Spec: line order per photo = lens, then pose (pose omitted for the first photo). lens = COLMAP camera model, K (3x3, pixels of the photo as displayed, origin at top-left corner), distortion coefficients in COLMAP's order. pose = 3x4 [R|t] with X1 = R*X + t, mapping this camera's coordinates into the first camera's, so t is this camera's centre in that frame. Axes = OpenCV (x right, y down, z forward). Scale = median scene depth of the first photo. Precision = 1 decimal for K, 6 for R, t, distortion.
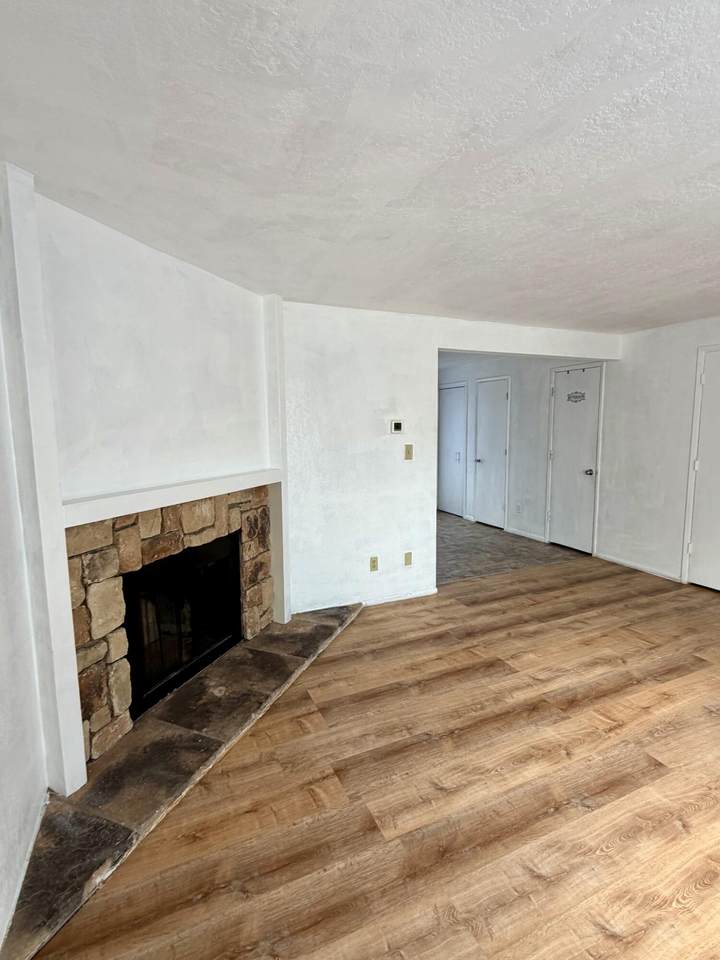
lens RADIAL K [[457.0, 0, 363.8], [0, 457.0, 476.8], [0, 0, 1]] dist [0.001786, 0.001641]
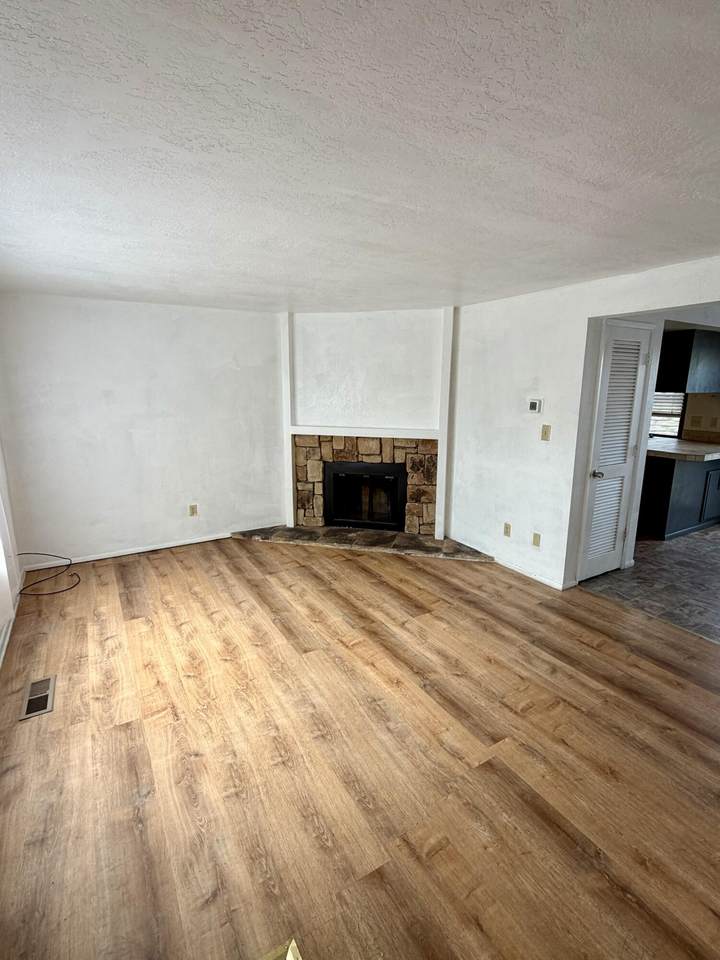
lens RADIAL K [[457.0, 0, 361.4], [0, 457.0, 478.1], [0, 0, 1]] dist [0.001786, 0.001641]
pose [[0.123368, 0.209010, -0.970101, 1.390247], [-0.117517, 0.973767, 0.194855, -0.141762], [0.985378, 0.089964, 0.144694, 0.657773]]
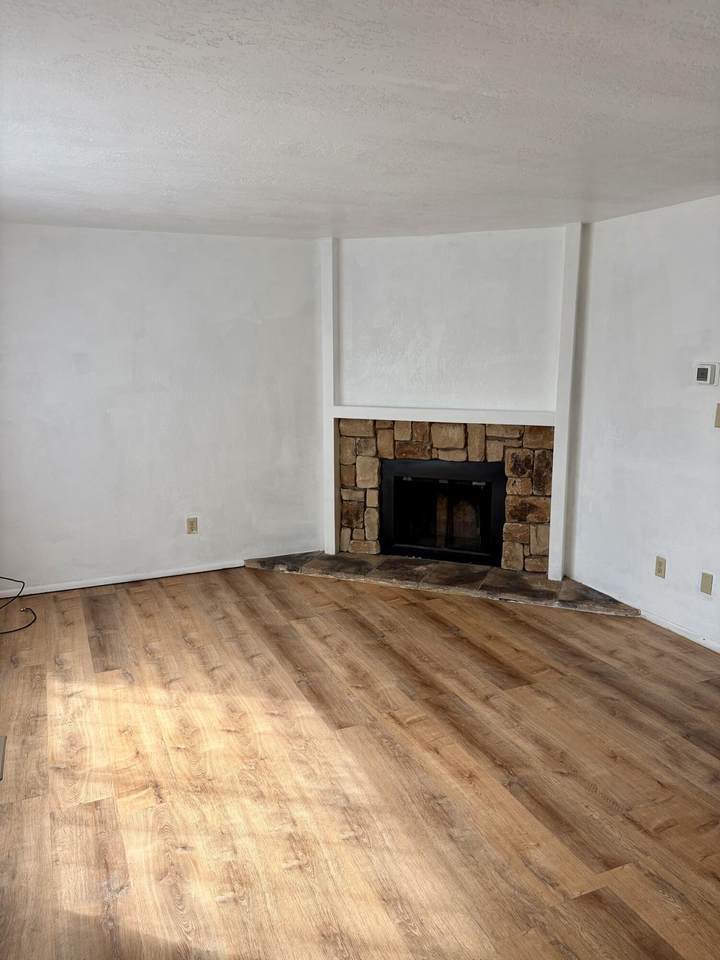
lens RADIAL K [[717.5, 0, 361.2], [0, 717.5, 478.7], [0, 0, 1]] dist [0.058341, -0.058694]
pose [[-0.004127, 0.194379, -0.980918, 1.492065], [-0.110414, 0.974840, 0.193639, -0.147777], [0.993877, 0.109106, 0.017439, 0.687512]]
